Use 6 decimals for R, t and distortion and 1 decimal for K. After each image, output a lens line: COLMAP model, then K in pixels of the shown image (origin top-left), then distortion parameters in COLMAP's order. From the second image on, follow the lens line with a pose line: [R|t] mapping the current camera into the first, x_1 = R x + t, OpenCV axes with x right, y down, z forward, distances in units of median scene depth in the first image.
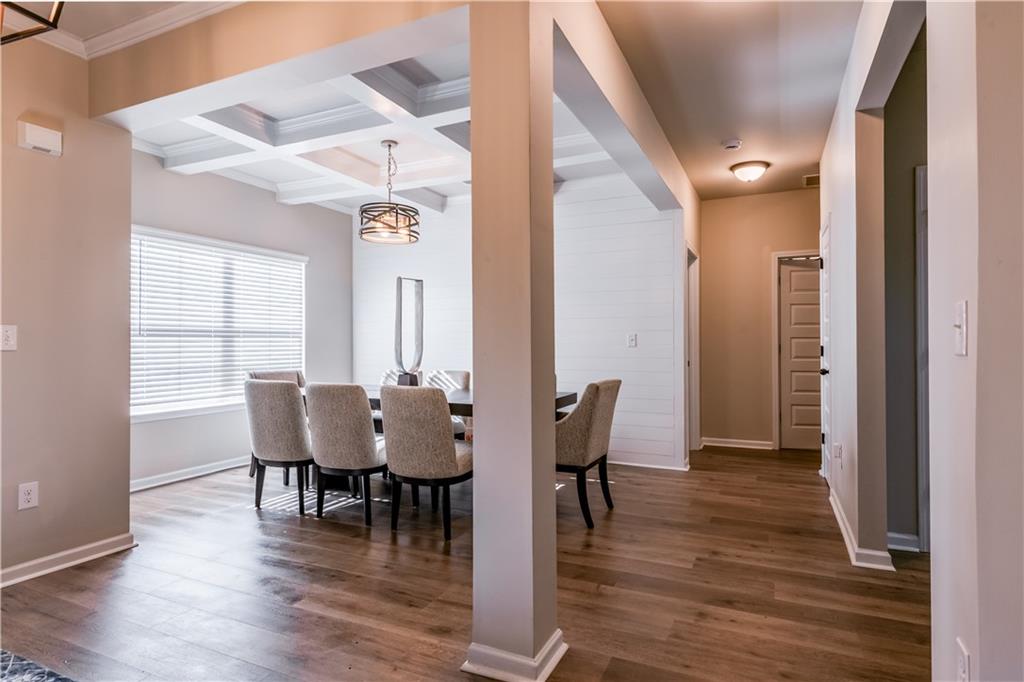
lens RADIAL K [[555.9, 0, 509.8], [0, 555.9, 340.7], [0, 0, 1]] dist [0.027142, -0.000884]
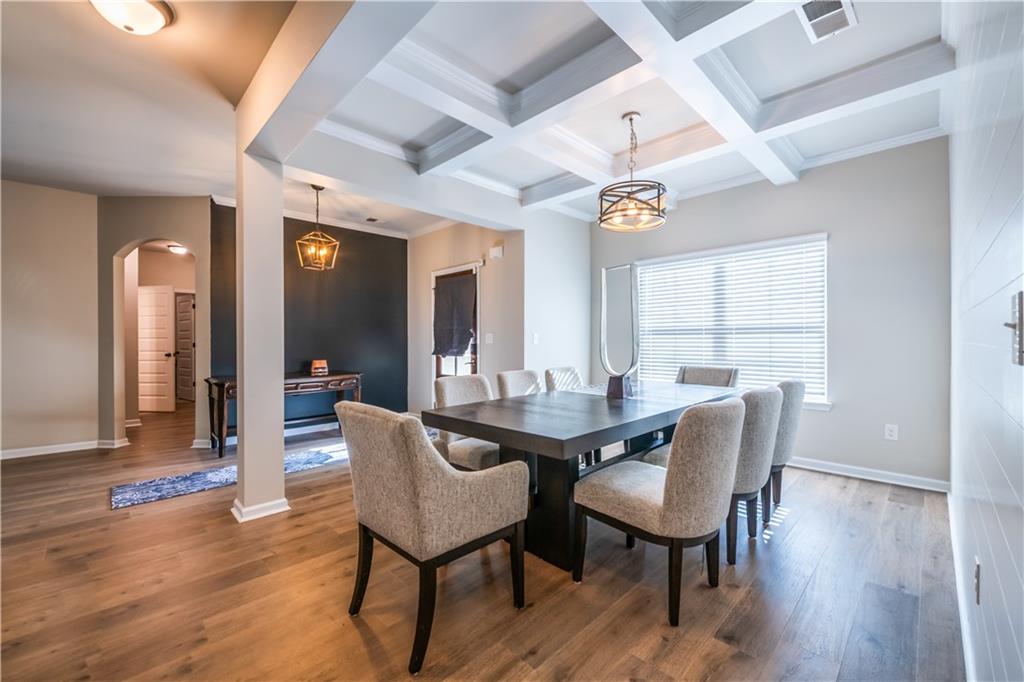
lens RADIAL K [[413.8, 0, 517.7], [0, 413.8, 339.4], [0, 0, 1]] dist [-0.002023, -0.000304]
pose [[-0.336625, -0.000165, -0.941639, 0.460630], [0.006693, 0.999974, -0.002568, 0.003660], [0.941615, -0.007167, -0.336615, 1.026010]]
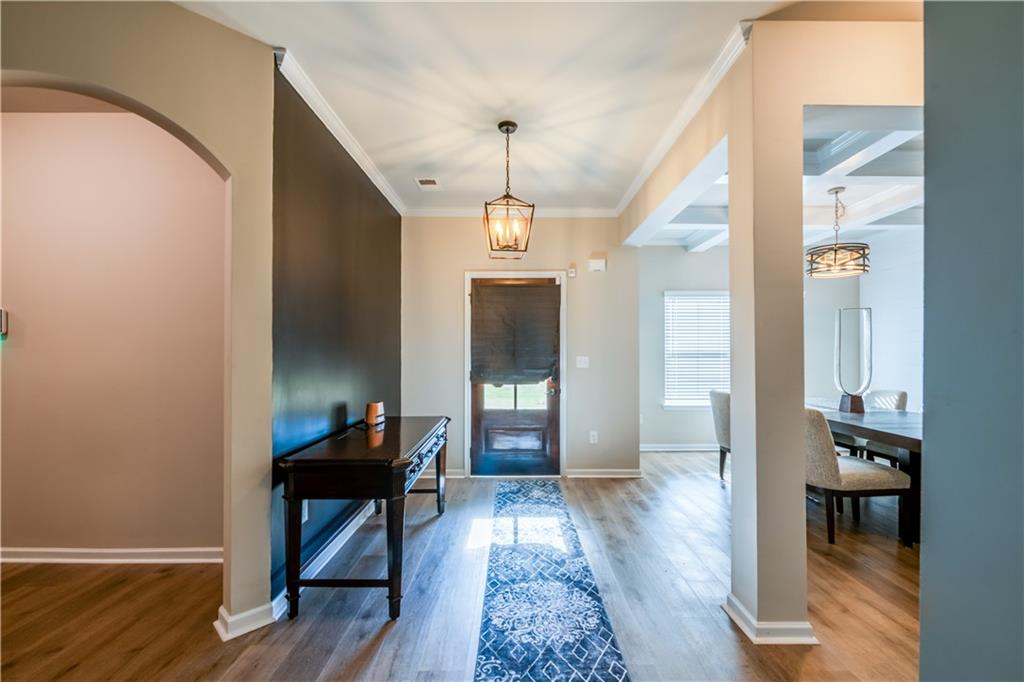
lens RADIAL K [[445.4, 0, 513.8], [0, 445.4, 353.1], [0, 0, 1]] dist [0.000789, -0.000228]
pose [[0.435415, 0.001254, -0.900229, 0.306486], [0.003373, 0.999990, 0.003025, -0.026878], [0.900224, -0.004354, 0.435406, 0.015345]]
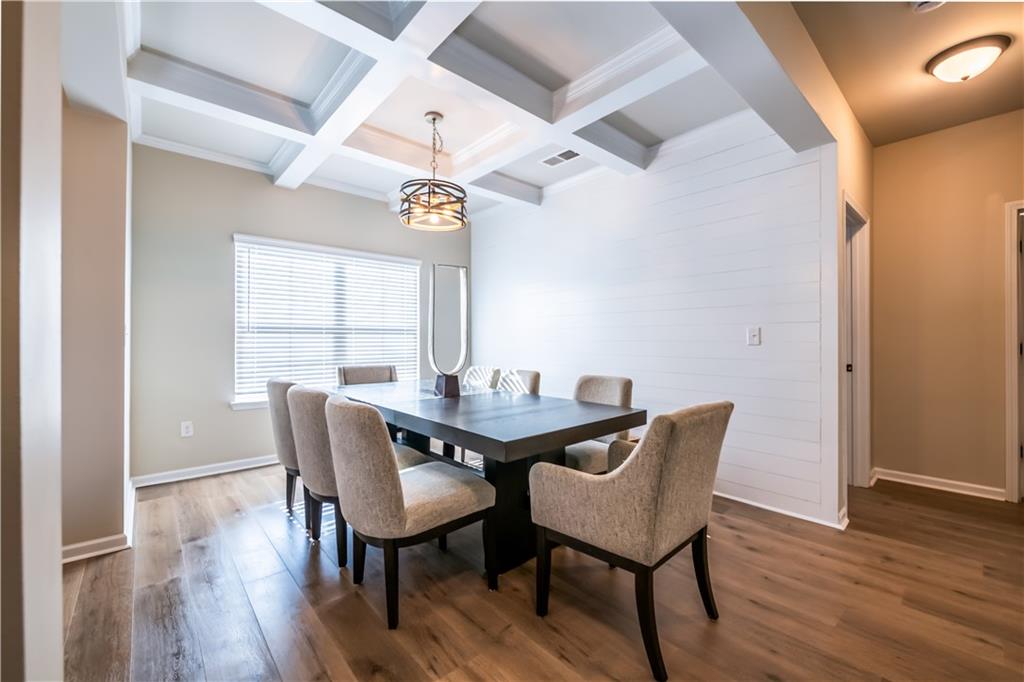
lens RADIAL K [[413.8, 0, 517.7], [0, 413.8, 339.4], [0, 0, 1]] dist [-0.002023, -0.000304]
pose [[0.923849, 0.001373, -0.382754, 0.159824], [-0.000580, 0.999997, 0.002188, 0.002665], [0.382756, -0.001799, 0.923848, 0.427085]]
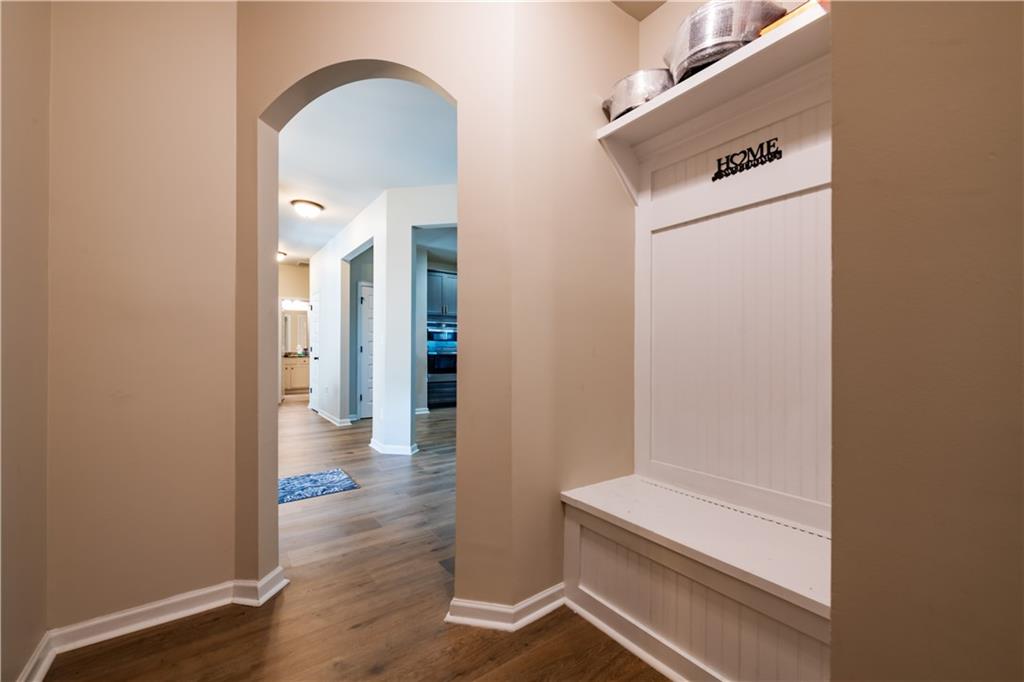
lens RADIAL K [[411.0, 0, 514.9], [0, 411.0, 348.4], [0, 0, 1]] dist [-0.000599, -0.000110]
pose [[0.477482, 0.004826, 0.878628, -0.451112], [-0.004957, 0.999984, -0.002799, 0.016235], [-0.878627, -0.003018, 0.477498, -0.424518]]
